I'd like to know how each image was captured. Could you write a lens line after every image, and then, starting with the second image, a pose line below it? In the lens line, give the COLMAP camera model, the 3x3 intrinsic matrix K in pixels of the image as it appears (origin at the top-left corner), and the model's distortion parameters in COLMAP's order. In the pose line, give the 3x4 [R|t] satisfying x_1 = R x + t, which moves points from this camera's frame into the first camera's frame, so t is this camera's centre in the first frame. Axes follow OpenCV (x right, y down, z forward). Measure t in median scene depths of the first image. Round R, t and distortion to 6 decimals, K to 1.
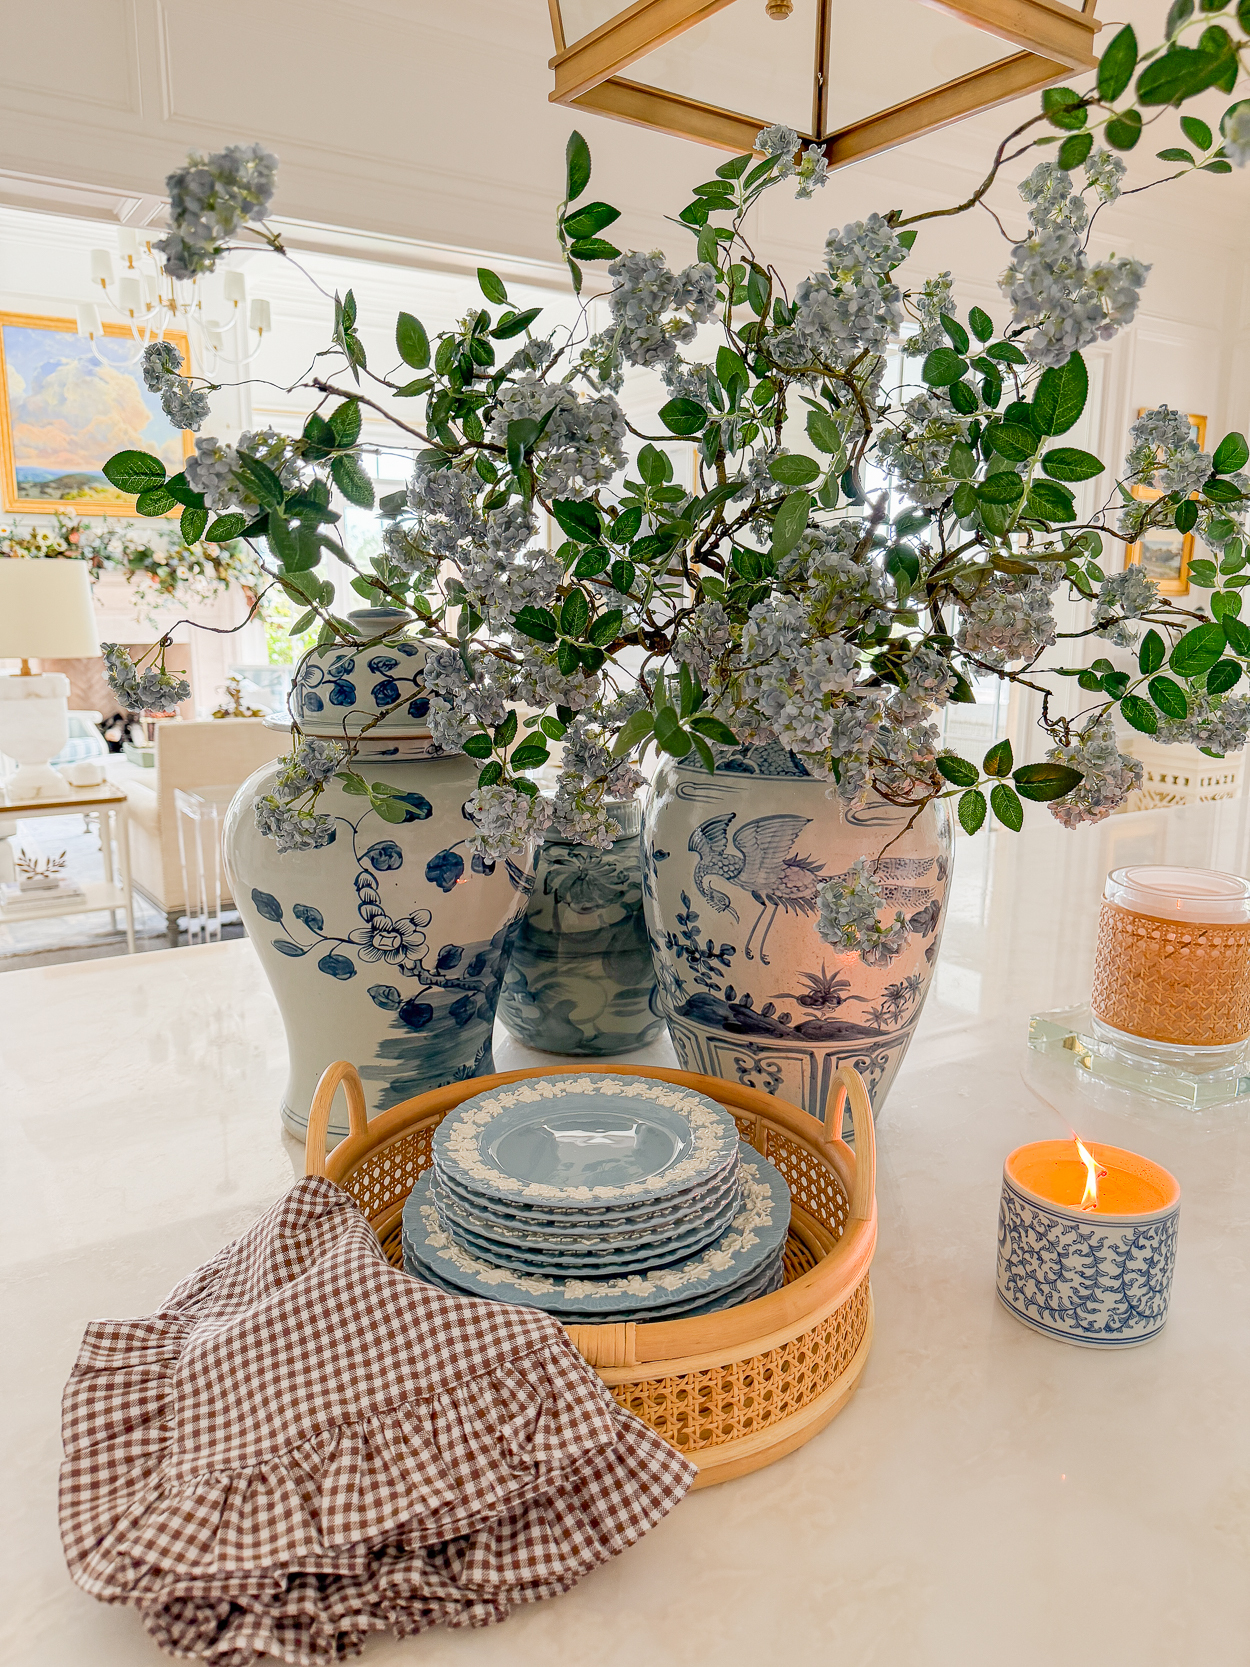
lens RADIAL K [[1175.3, 0, 625.0], [0, 1175.3, 831.1], [0, 0, 1]] dist [0.064131, -0.076604]
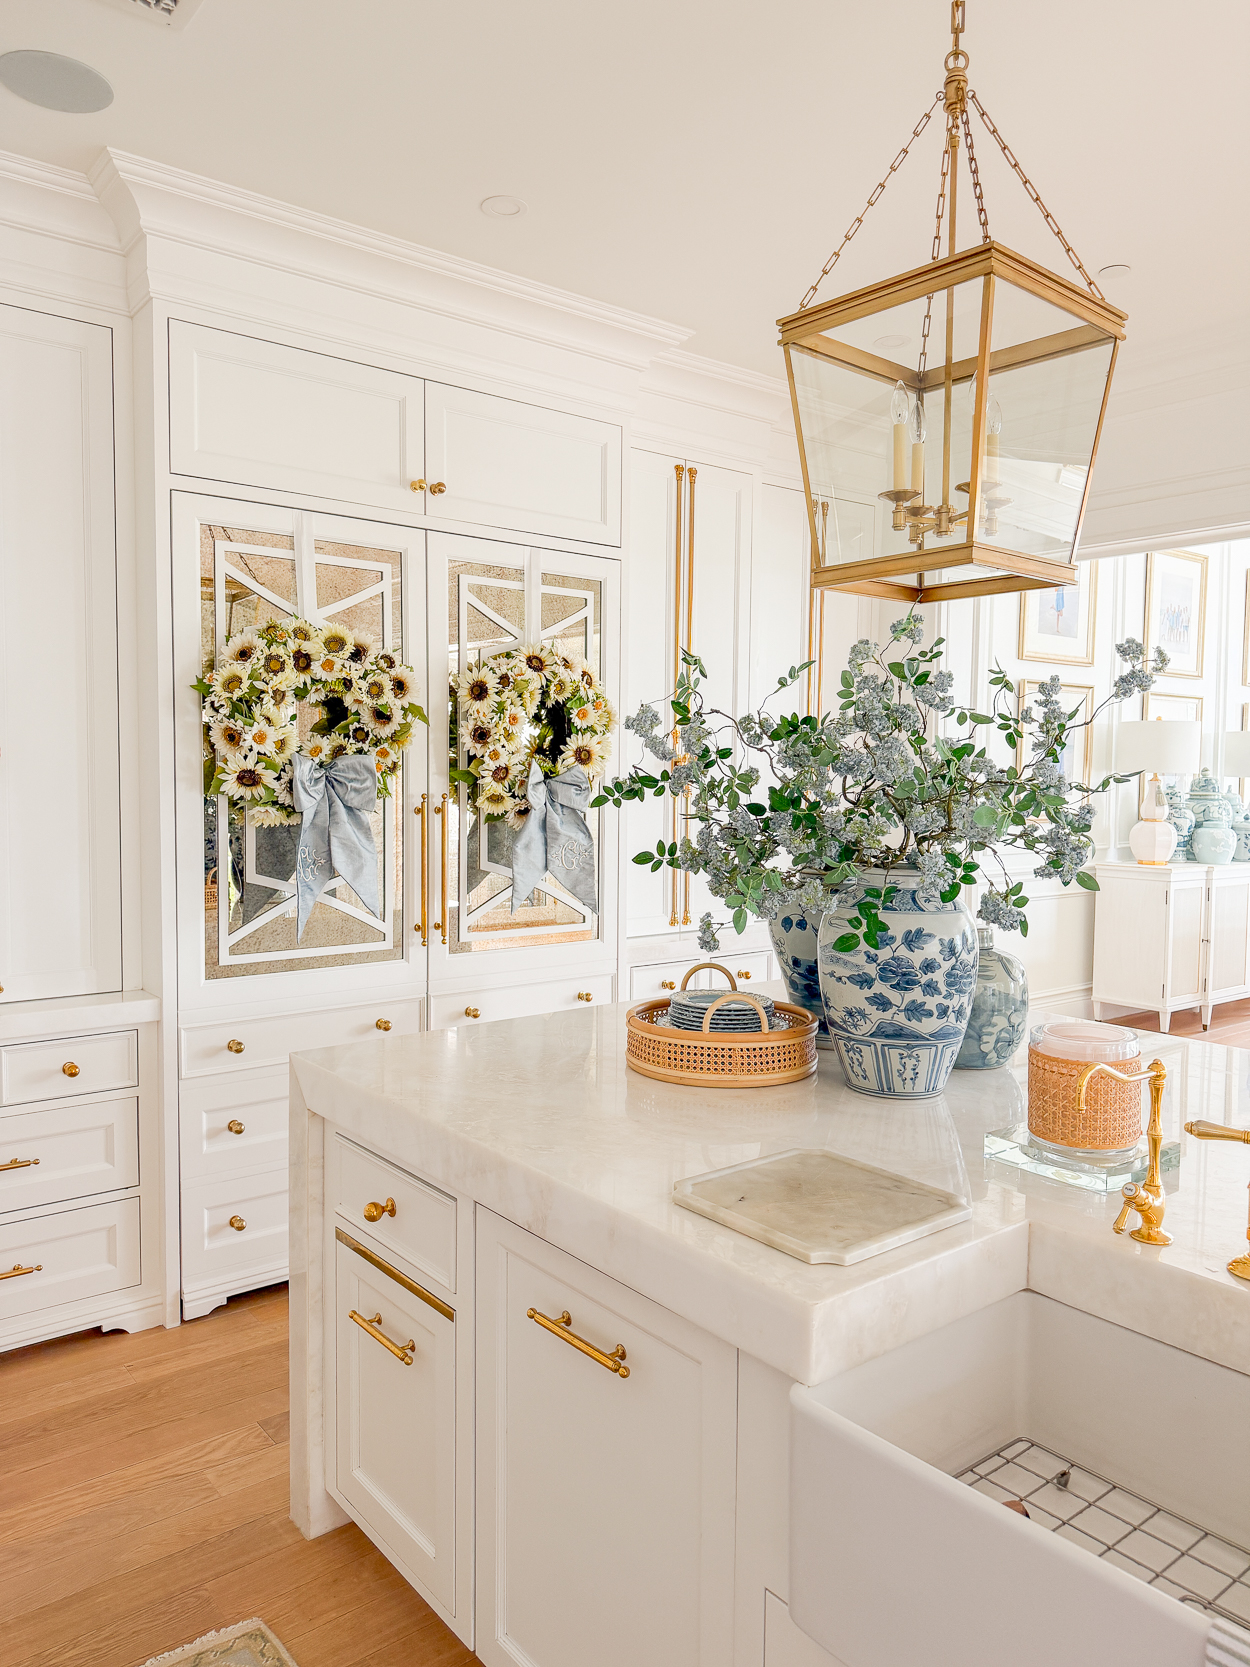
lens RADIAL K [[1175.3, 0, 637.5], [0, 1175.3, 837.1], [0, 0, 1]] dist [0.064131, -0.076604]
pose [[0.120017, 0.050515, -0.991486, 0.241556], [-0.200261, 0.979407, 0.025659, -0.015817], [0.972364, 0.195477, 0.127662, 0.032299]]
